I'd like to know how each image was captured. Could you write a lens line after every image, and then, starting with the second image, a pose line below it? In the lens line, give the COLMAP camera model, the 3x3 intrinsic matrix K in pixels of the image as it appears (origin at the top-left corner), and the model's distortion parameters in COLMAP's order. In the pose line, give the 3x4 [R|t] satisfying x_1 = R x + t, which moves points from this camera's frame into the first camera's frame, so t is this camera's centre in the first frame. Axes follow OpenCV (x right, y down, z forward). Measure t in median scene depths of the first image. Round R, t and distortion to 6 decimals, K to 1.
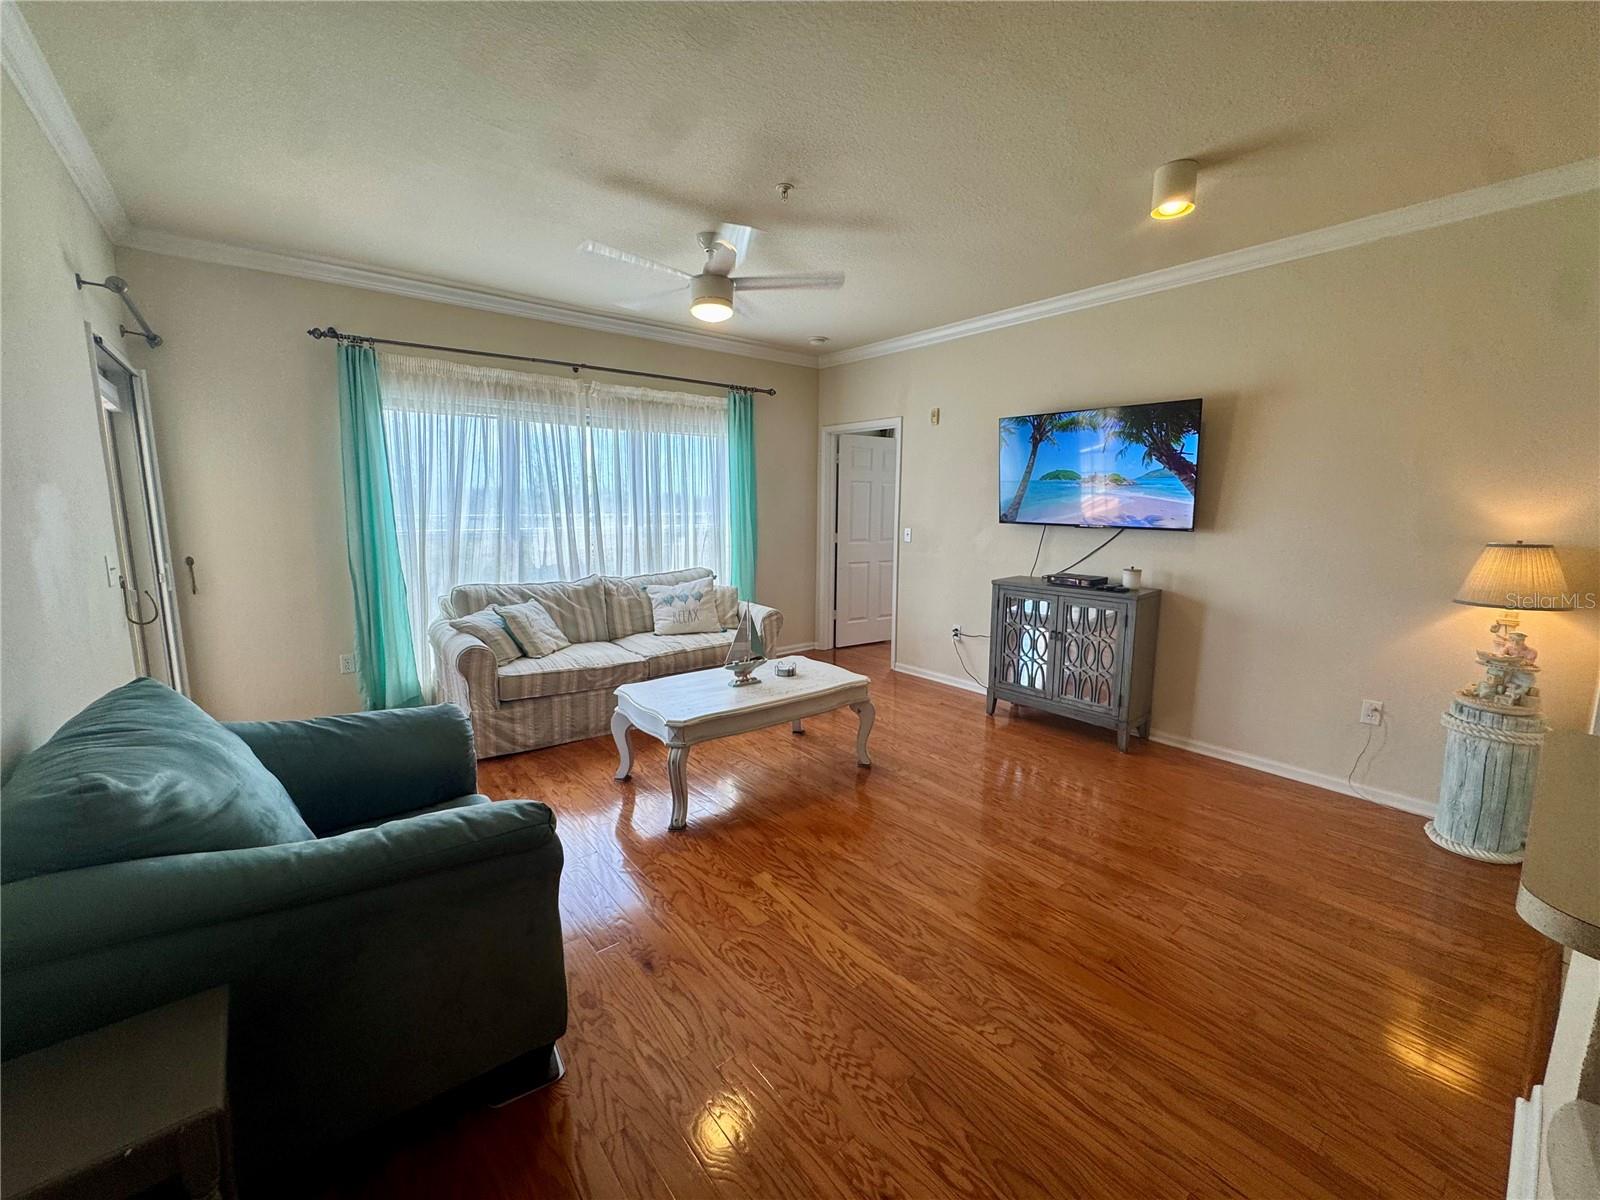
lens RADIAL K [[640.4, 0, 800.3], [0, 640.4, 598.4], [0, 0, 1]] dist [-0.004856, 0.000391]
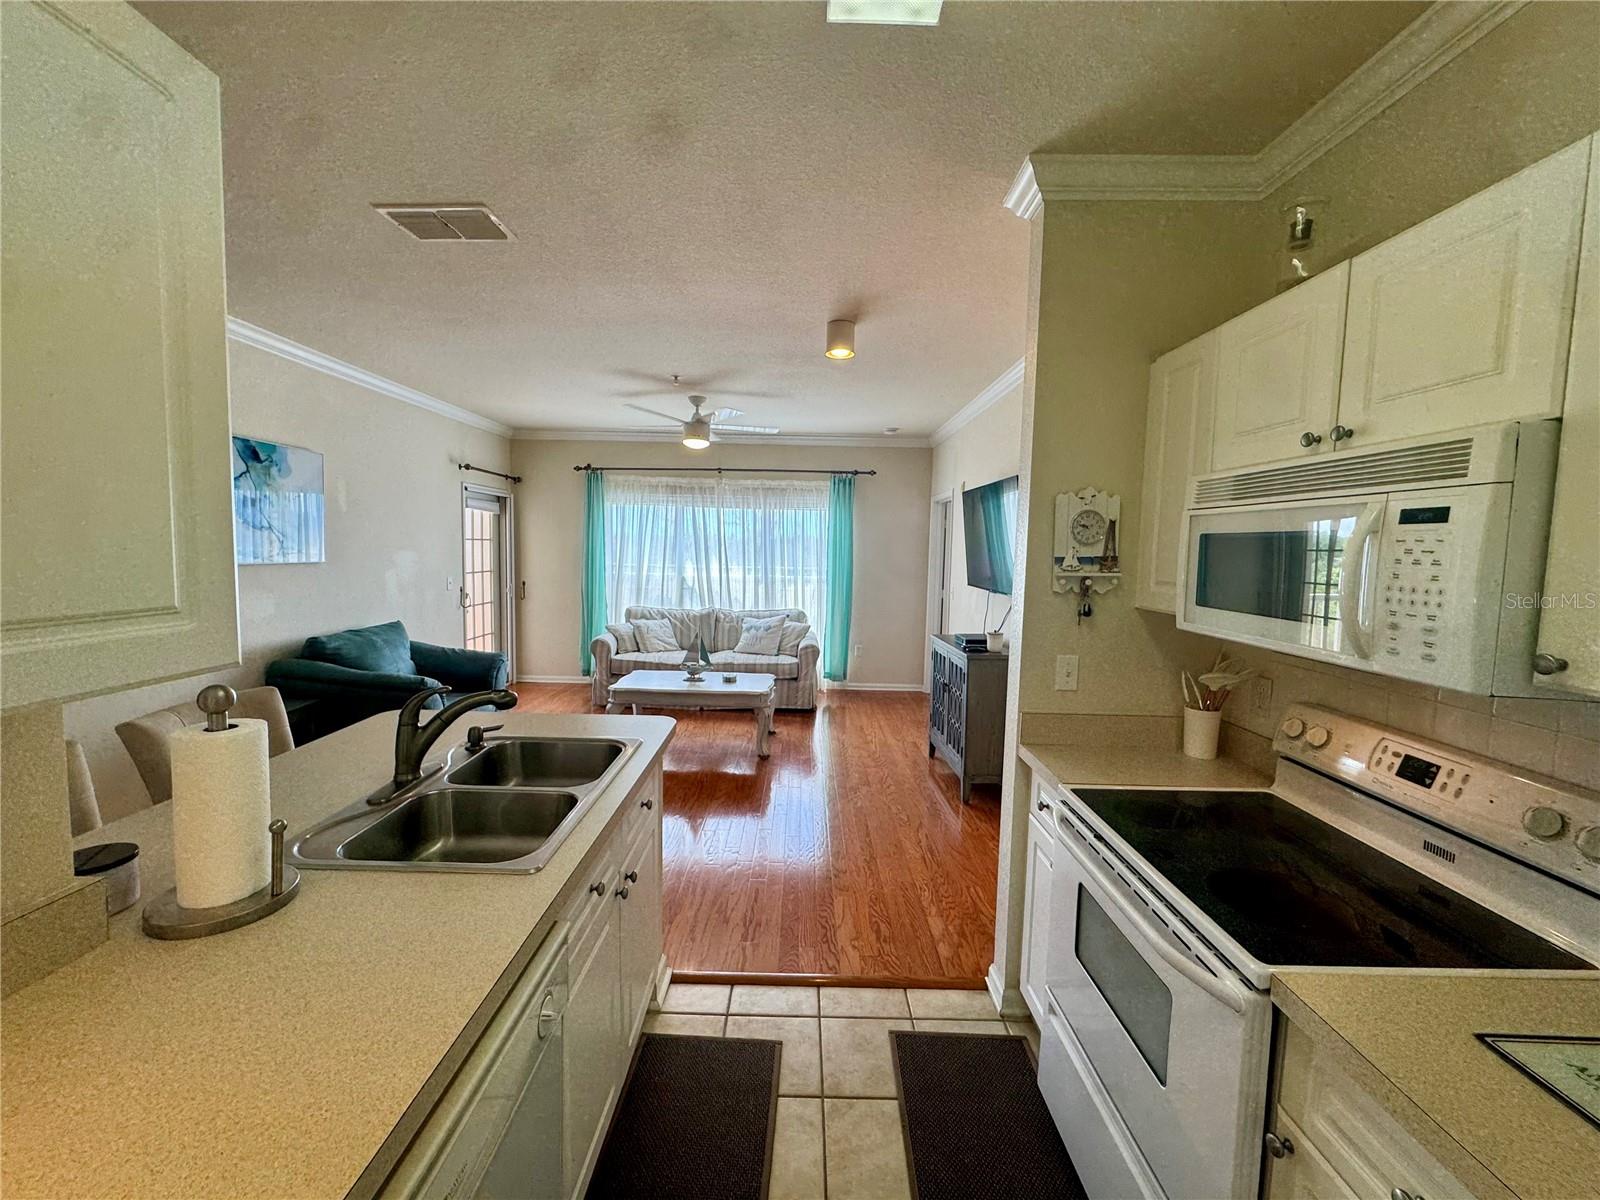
lens RADIAL K [[640.4, 0, 799.9], [0, 640.4, 596.7], [0, 0, 1]] dist [-0.004856, 0.000391]
pose [[0.773024, 0.058726, -0.631653, 0.879757], [-0.110547, 0.992941, -0.042973, -0.021692], [0.624670, 0.103047, 0.774060, -0.026673]]
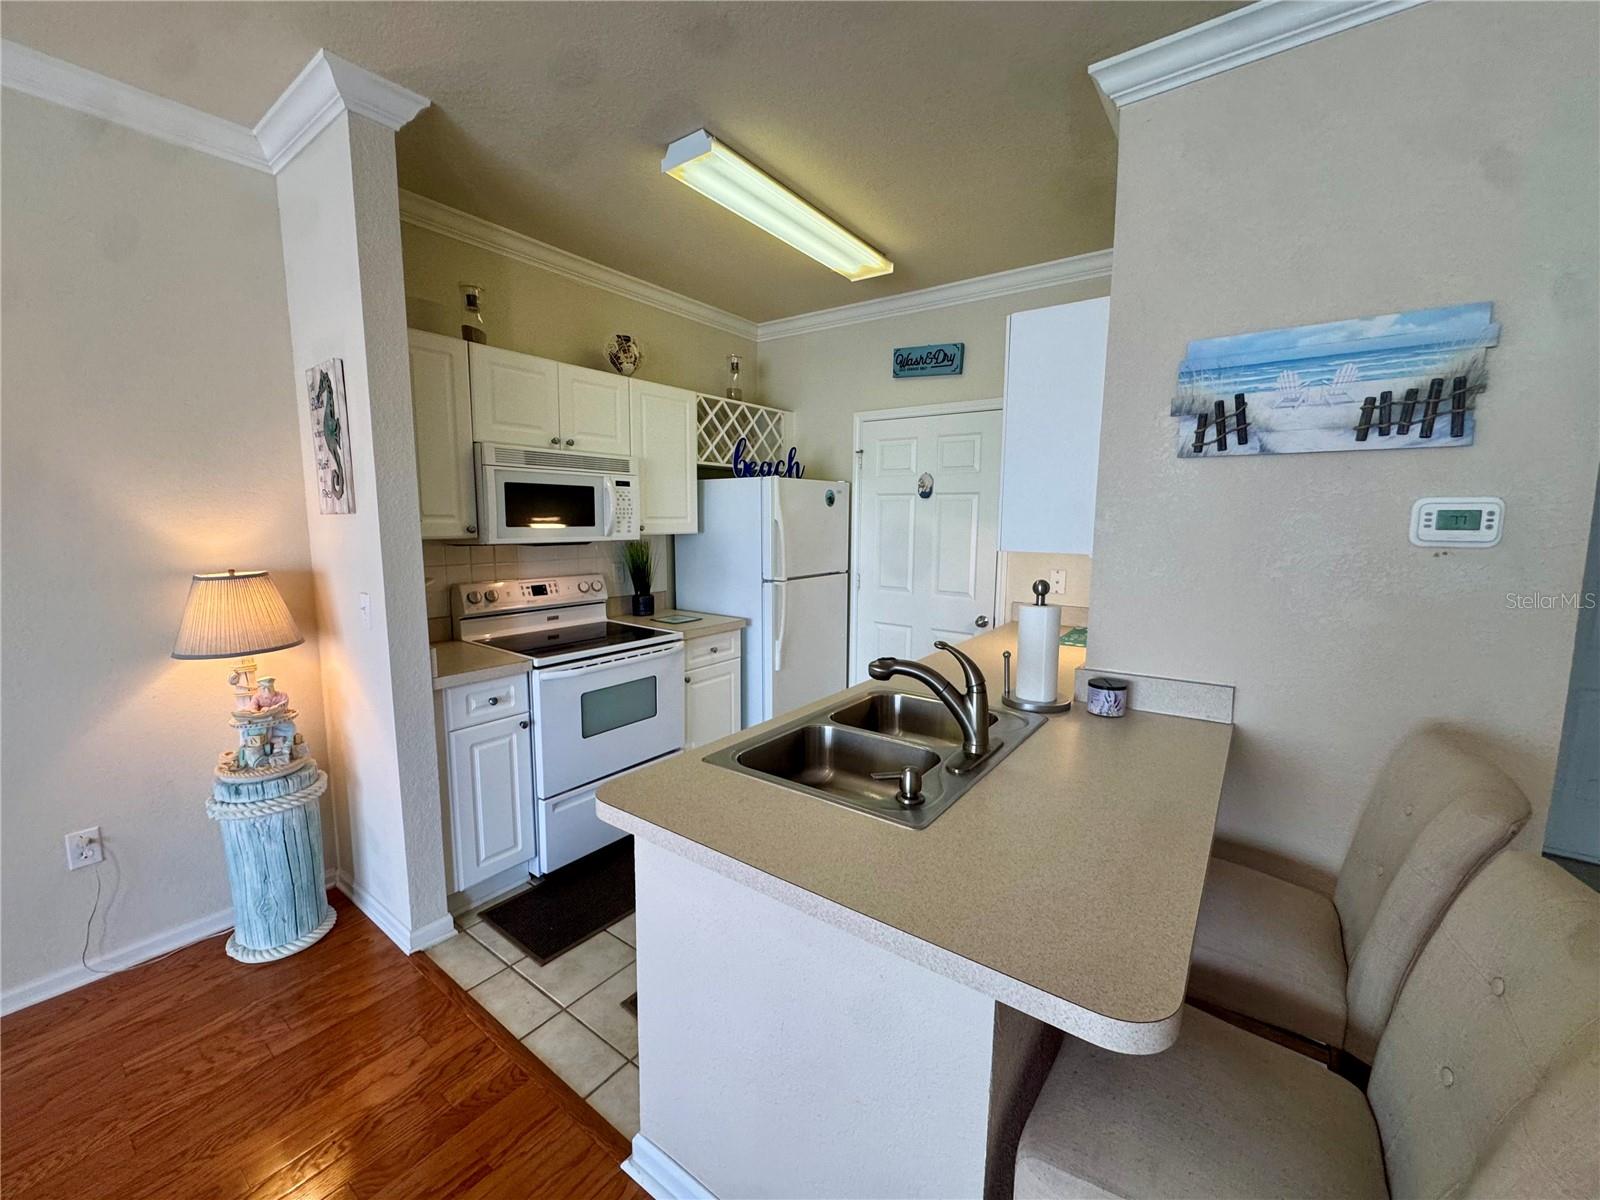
lens RADIAL K [[640.4, 0, 800.6], [0, 640.4, 596.6], [0, 0, 1]] dist [-0.004856, 0.000391]
pose [[-0.246551, -0.135681, 0.959585, 0.104296], [0.133693, 0.975922, 0.172341, -0.064731], [-0.959864, 0.170781, -0.222475, 0.315017]]
